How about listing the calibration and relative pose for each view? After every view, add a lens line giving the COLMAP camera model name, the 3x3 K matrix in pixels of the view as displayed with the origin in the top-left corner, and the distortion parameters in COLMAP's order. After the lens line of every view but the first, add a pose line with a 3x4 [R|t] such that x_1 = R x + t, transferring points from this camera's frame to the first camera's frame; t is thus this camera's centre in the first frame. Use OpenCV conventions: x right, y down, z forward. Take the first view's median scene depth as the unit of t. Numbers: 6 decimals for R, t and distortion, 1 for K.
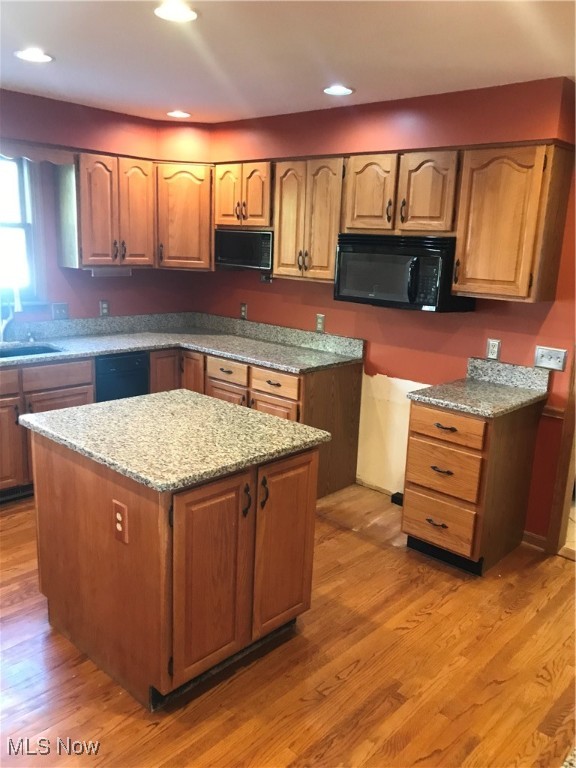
lens RADIAL K [[635.1, 0, 299.7], [0, 635.1, 379.7], [0, 0, 1]] dist [0.036753, 0.004649]
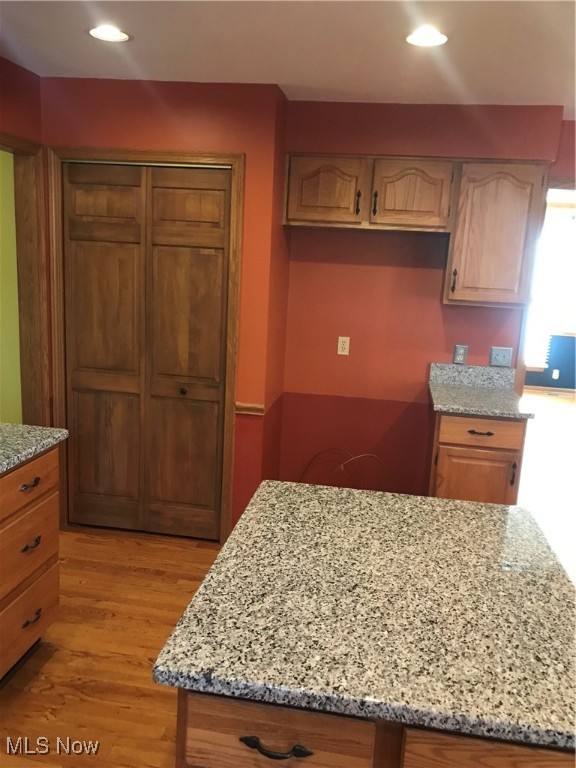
lens RADIAL K [[635.1, 0, 299.7], [0, 635.1, 379.7], [0, 0, 1]] dist [0.036753, 0.004649]
pose [[-0.552816, -0.237362, 0.798783, -0.598440], [0.098209, 0.933335, 0.345312, -0.313285], [-0.827496, 0.269341, -0.492651, 1.353947]]
